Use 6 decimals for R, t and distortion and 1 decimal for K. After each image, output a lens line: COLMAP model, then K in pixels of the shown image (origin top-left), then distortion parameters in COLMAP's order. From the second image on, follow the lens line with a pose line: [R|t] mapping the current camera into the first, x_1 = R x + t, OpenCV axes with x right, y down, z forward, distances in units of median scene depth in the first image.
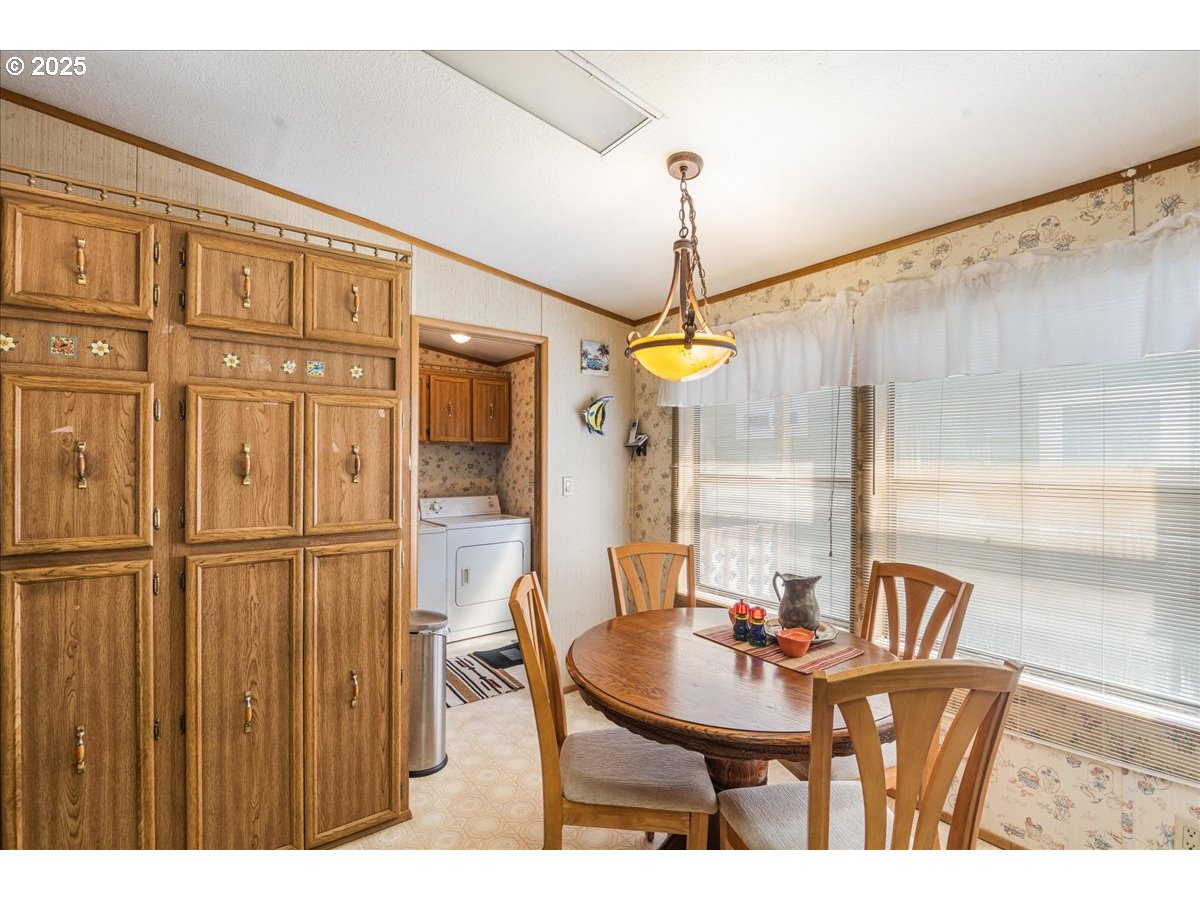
lens RADIAL K [[540.9, 0, 594.9], [0, 540.9, 461.0], [0, 0, 1]] dist [-0.021940, -0.000582]
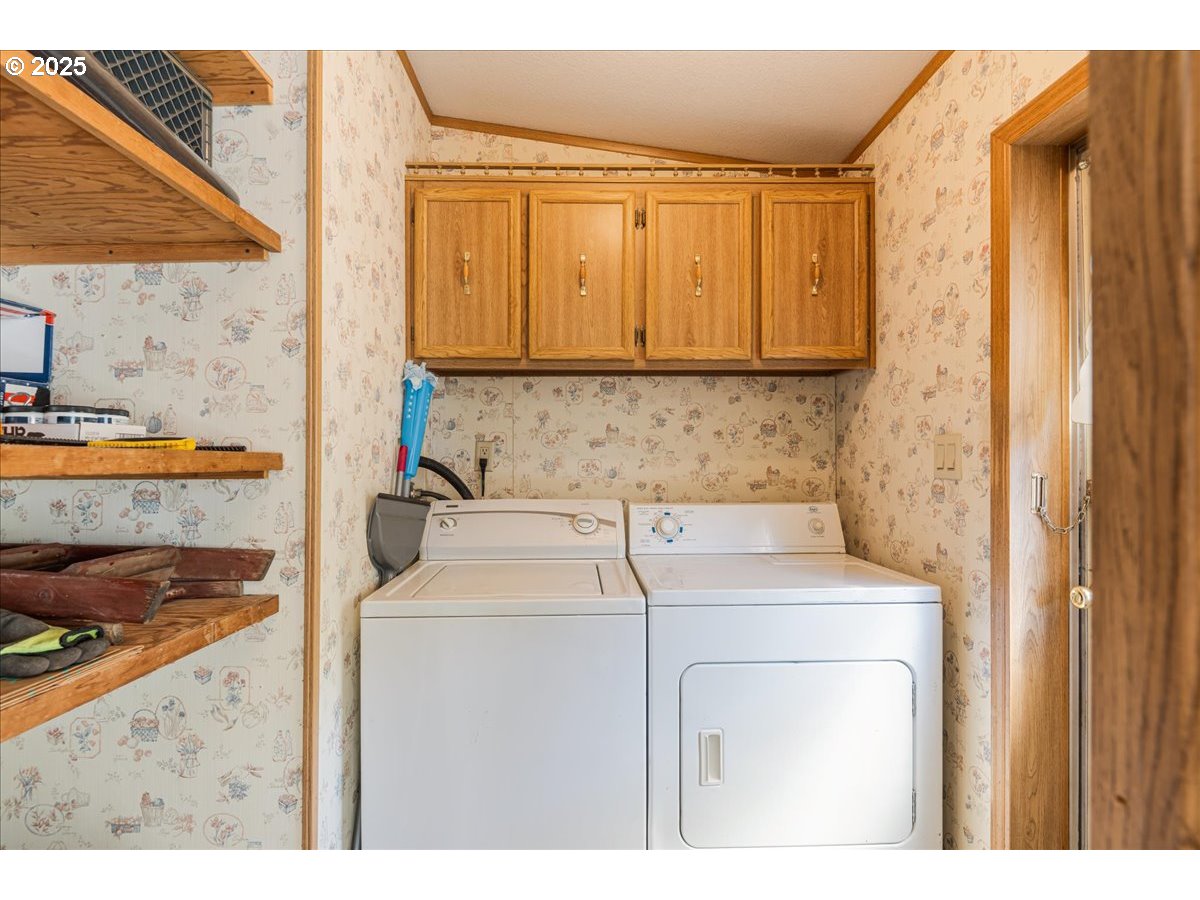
lens RADIAL K [[552.0, 0, 610.8], [0, 552.0, 457.9], [0, 0, 1]] dist [-0.001725, -0.008837]
pose [[0.810847, -0.001689, -0.585255, -0.084186], [0.000546, 0.999998, -0.002130, 0.033078], [0.585258, 0.001407, 0.810846, 0.609561]]
